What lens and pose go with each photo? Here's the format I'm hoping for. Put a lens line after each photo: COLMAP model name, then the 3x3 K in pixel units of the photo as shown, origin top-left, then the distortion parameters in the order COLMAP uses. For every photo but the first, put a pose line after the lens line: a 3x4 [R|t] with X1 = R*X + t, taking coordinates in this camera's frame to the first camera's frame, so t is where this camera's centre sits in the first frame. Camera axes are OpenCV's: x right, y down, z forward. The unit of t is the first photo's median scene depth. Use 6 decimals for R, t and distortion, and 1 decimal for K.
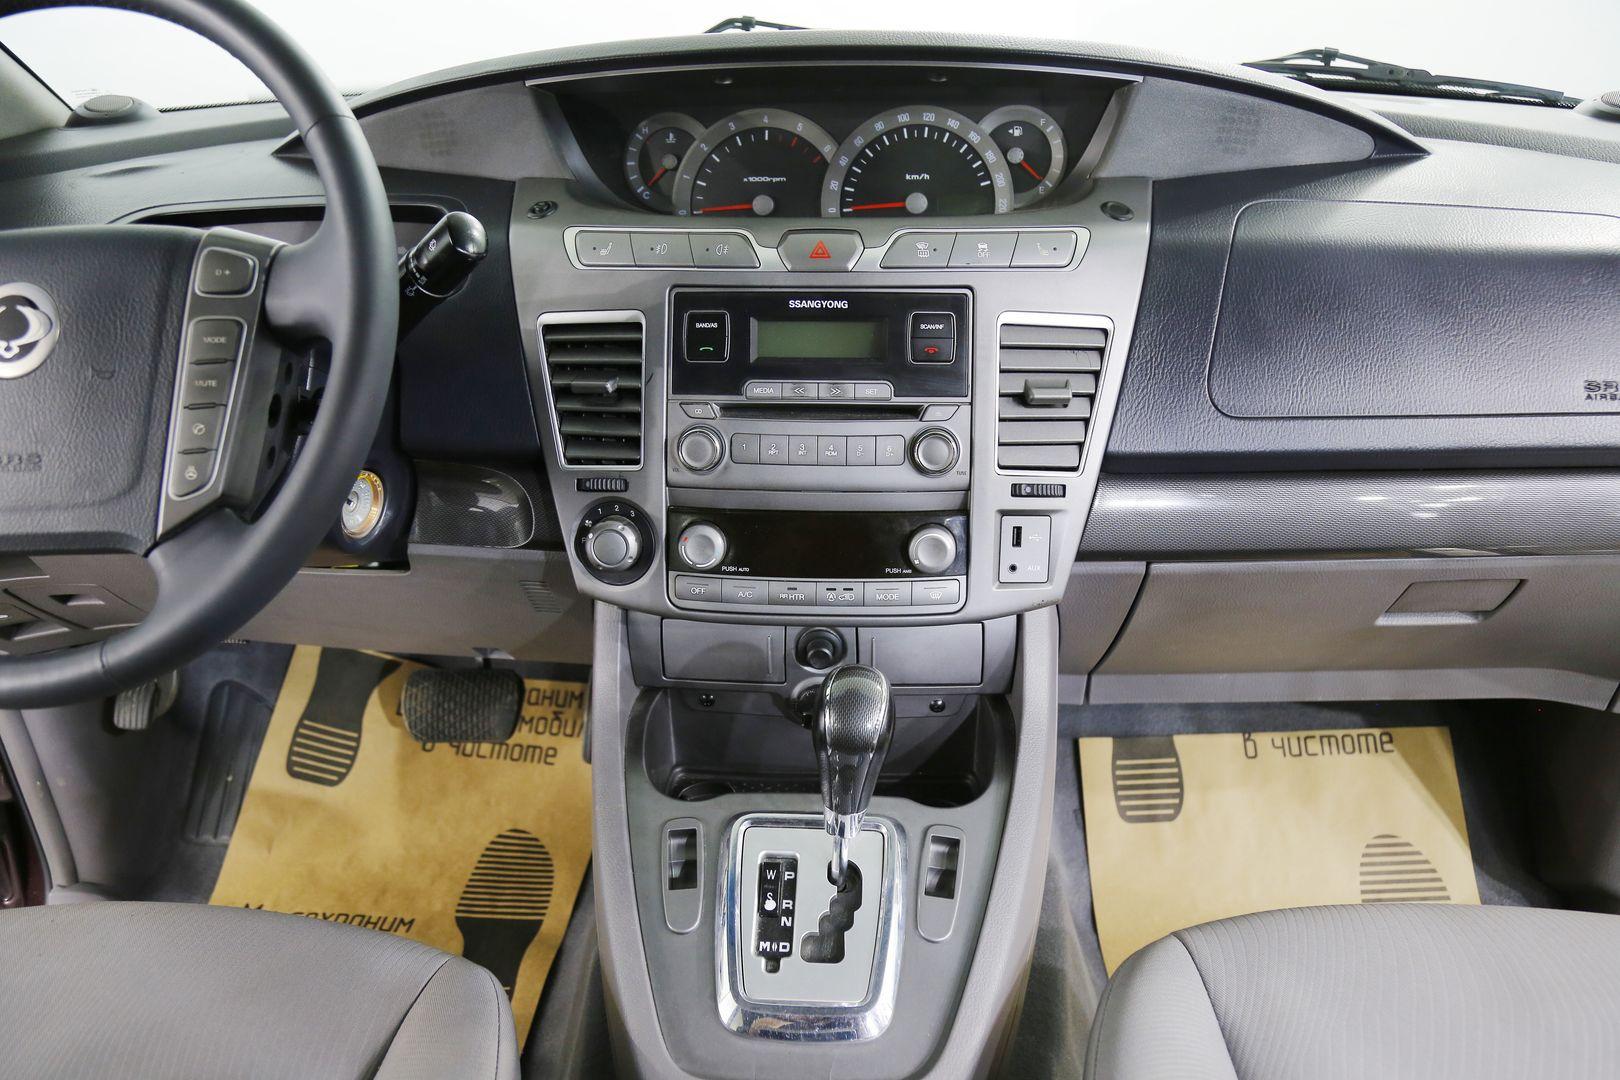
lens RADIAL K [[1287.0, 0, 810.0], [0, 1287.0, 540.0], [0, 0, 1]] dist [-0.063571, 0.002883]
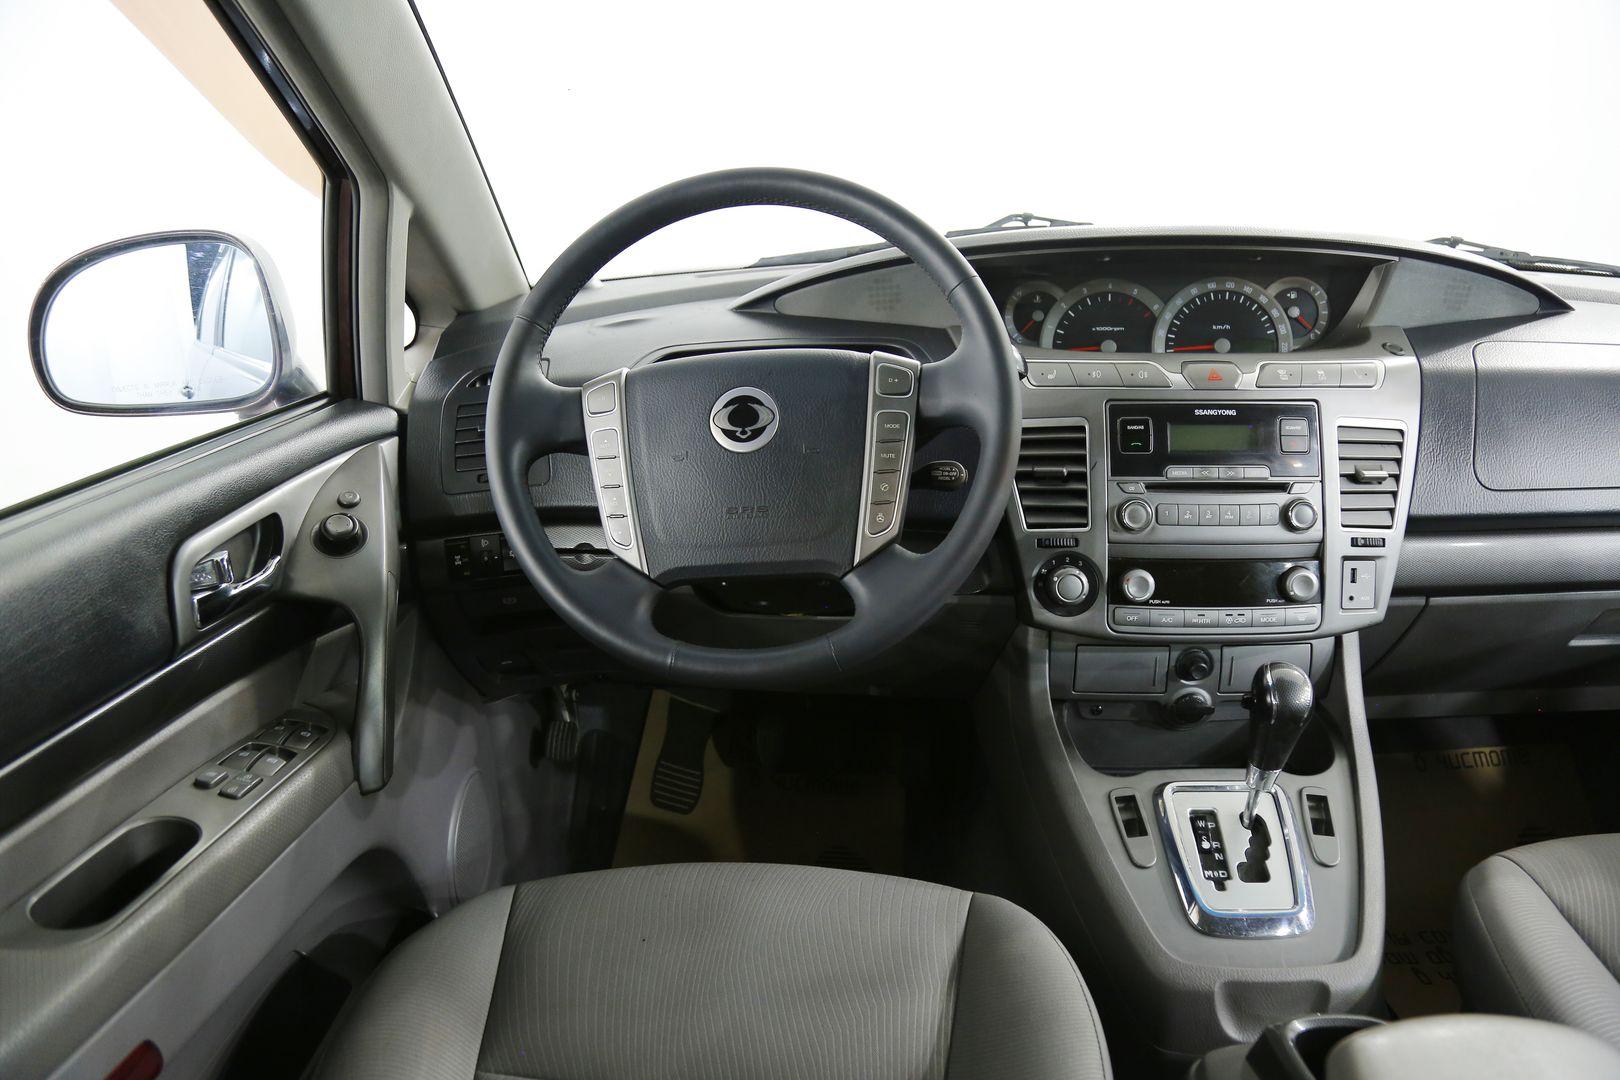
lens RADIAL K [[1146.0, 0, 810.0], [0, 1146.0, 540.0], [0, 0, 1]] dist [-0.071245, 0.001809]
pose [[0.999682, -0.010502, 0.022926, -0.459183], [0.012931, 0.994011, -0.108514, 0.084486], [-0.021649, 0.108775, 0.993831, -0.213227]]
